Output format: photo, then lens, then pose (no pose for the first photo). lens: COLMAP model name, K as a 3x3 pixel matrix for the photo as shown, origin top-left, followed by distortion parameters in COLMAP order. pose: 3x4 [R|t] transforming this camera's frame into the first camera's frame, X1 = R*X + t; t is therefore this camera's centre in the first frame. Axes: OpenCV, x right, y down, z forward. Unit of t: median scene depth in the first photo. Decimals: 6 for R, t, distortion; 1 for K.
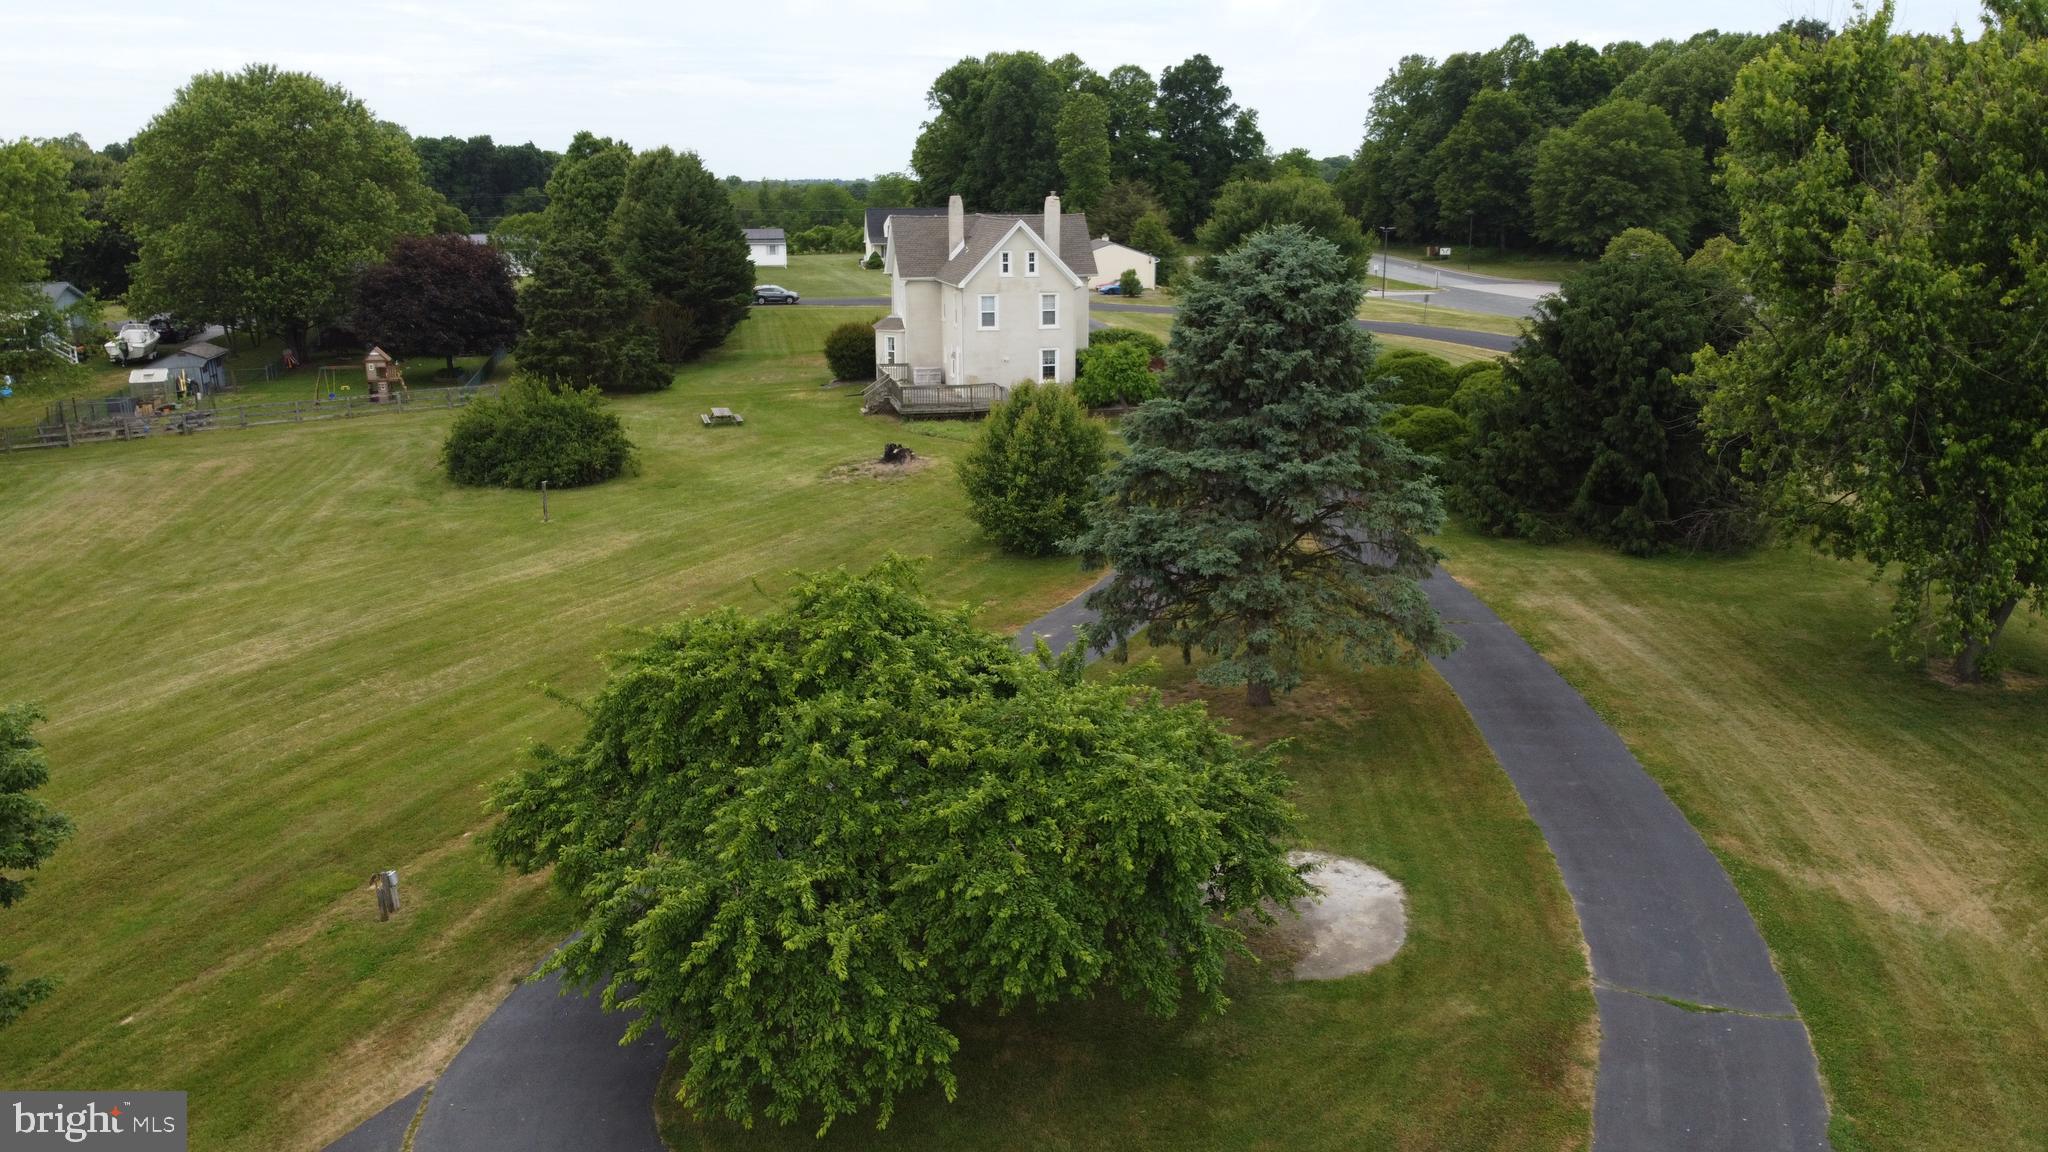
lens RADIAL K [[1556.2, 0, 1024.0], [0, 1556.2, 576.0], [0, 0, 1]] dist [-0.002419, -0.004955]
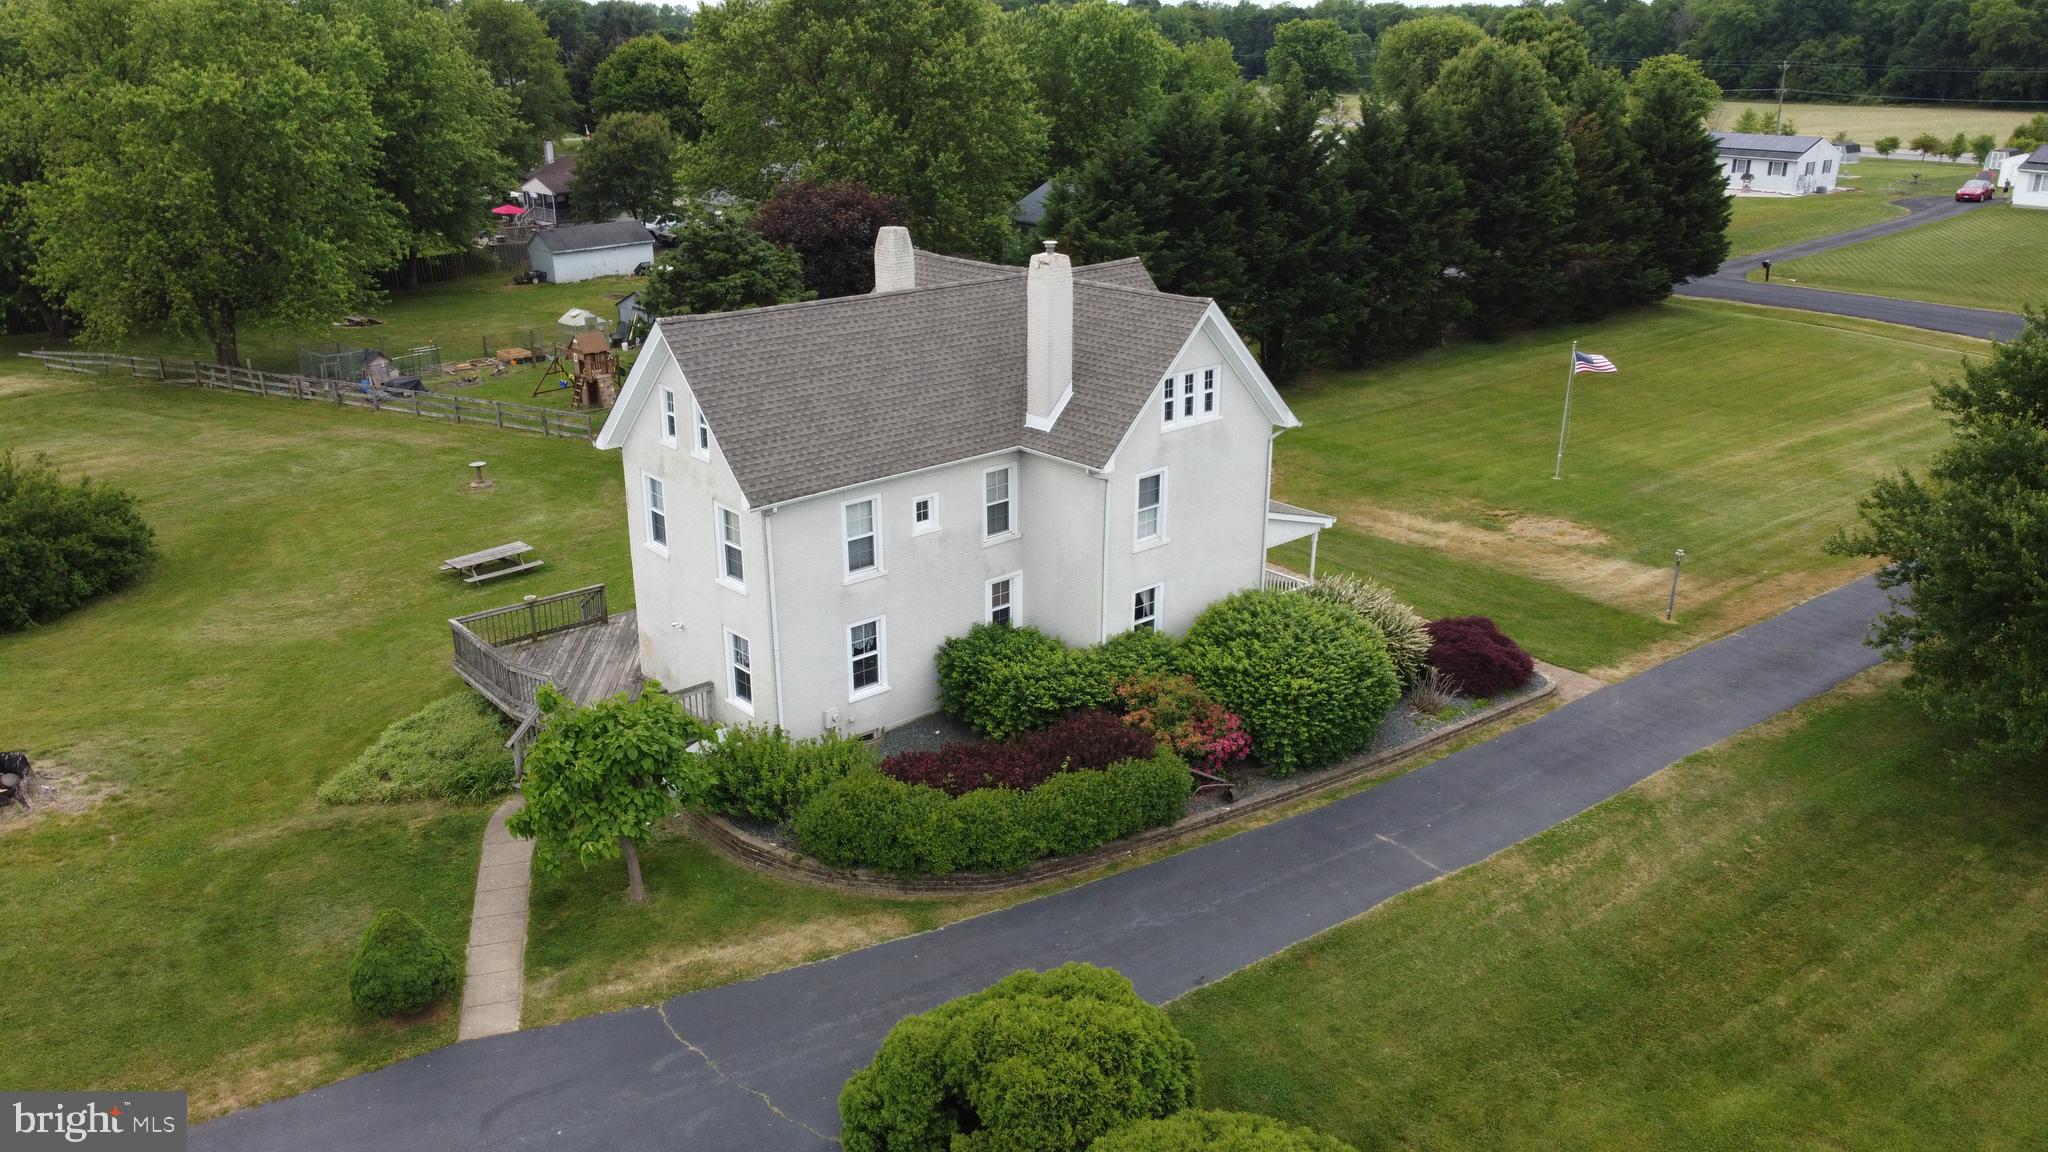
lens RADIAL K [[1556.2, 0, 1024.0], [0, 1556.2, 576.0], [0, 0, 1]] dist [-0.002419, -0.004955]
pose [[0.485087, 0.302190, -0.820593, 0.173237], [-0.219358, 0.950439, 0.220335, -0.119915], [0.846506, 0.073122, 0.527333, 0.377095]]
